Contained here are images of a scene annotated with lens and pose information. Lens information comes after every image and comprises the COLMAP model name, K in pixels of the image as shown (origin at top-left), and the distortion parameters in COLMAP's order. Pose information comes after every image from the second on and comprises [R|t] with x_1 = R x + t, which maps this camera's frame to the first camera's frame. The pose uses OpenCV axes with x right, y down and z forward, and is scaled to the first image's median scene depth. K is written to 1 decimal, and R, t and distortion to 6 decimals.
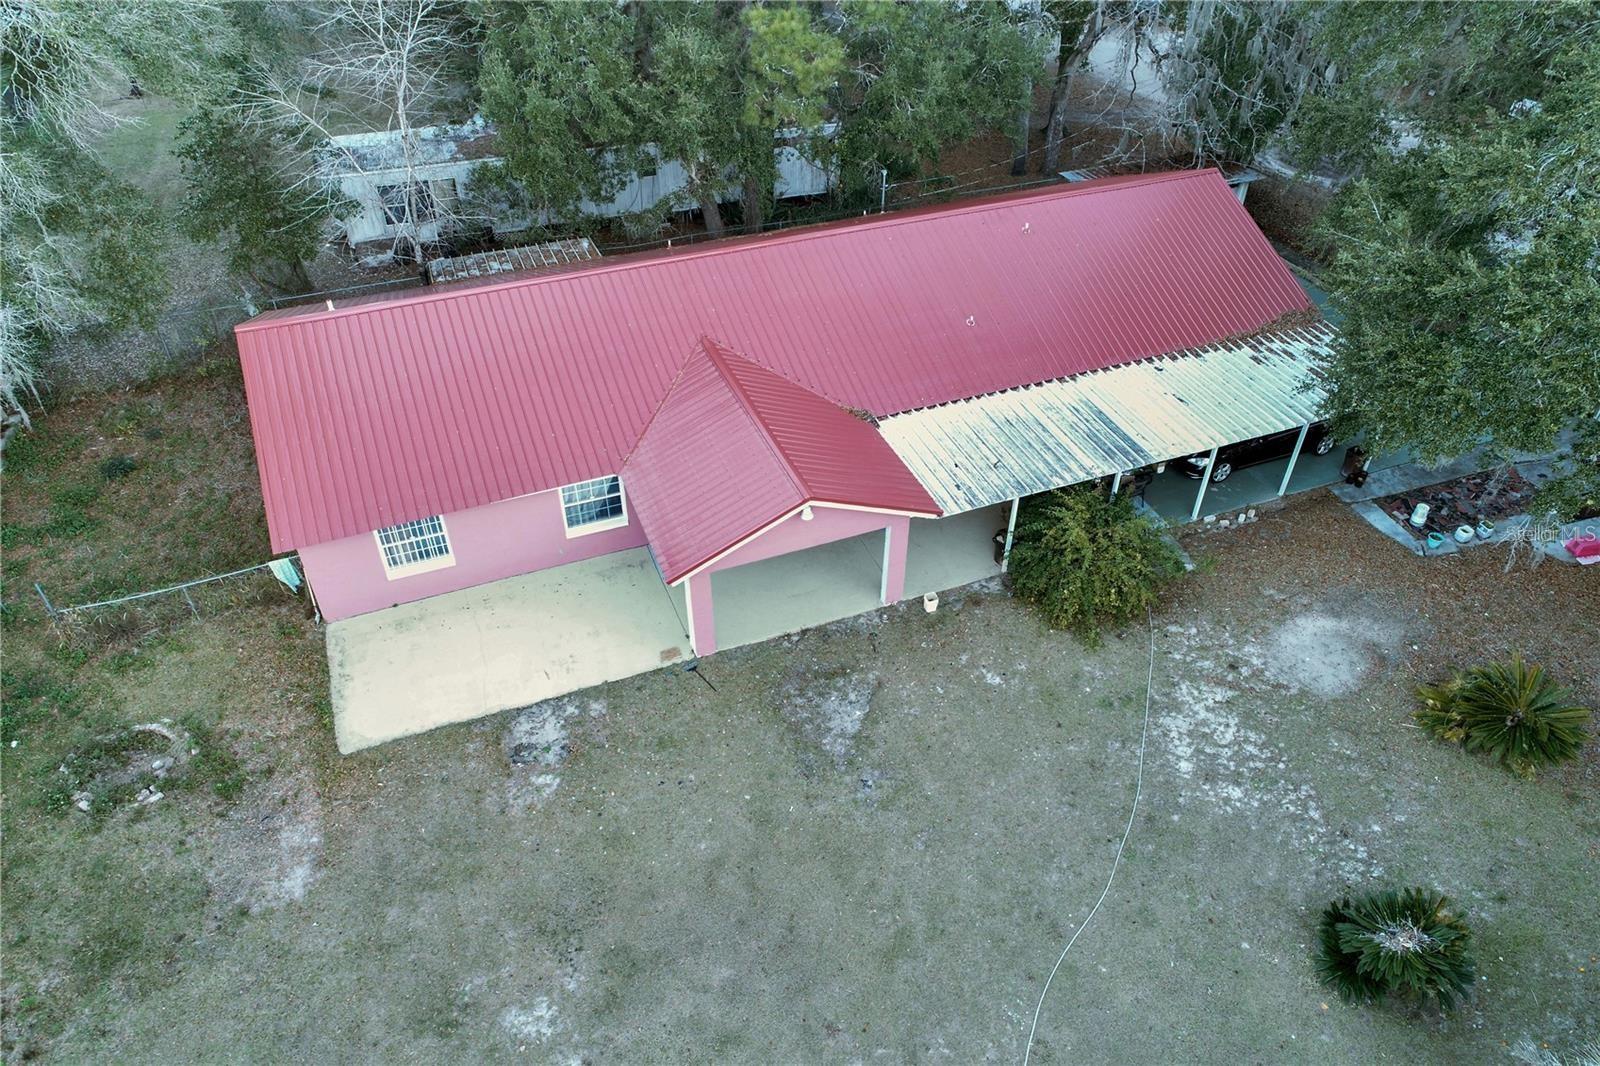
lens RADIAL K [[1071.1, 0, 797.6], [0, 1071.1, 538.5], [0, 0, 1]] dist [-0.001222, 0.000906]
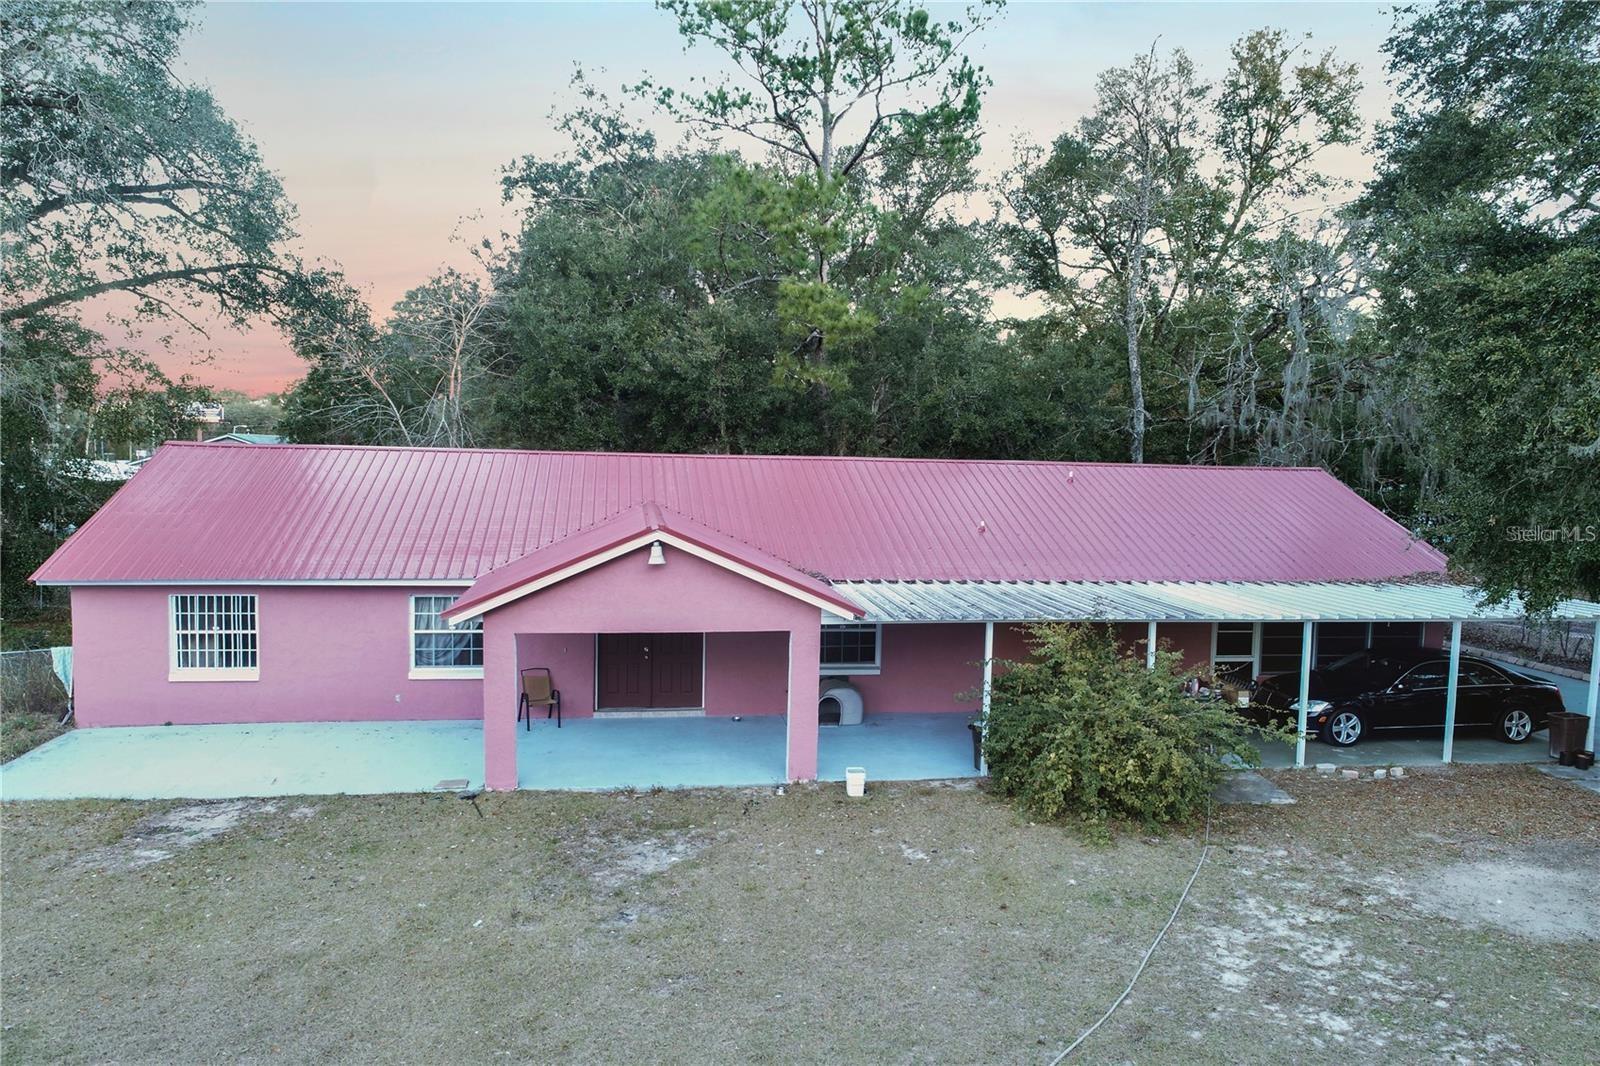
lens RADIAL K [[1071.1, 0, 798.5], [0, 1071.1, 536.6], [0, 0, 1]] dist [-0.001222, 0.000906]
pose [[0.974902, 0.035968, -0.219711, 0.248327], [-0.156967, 0.810896, -0.563745, 0.340314], [0.157886, 0.584083, 0.796190, 0.409811]]
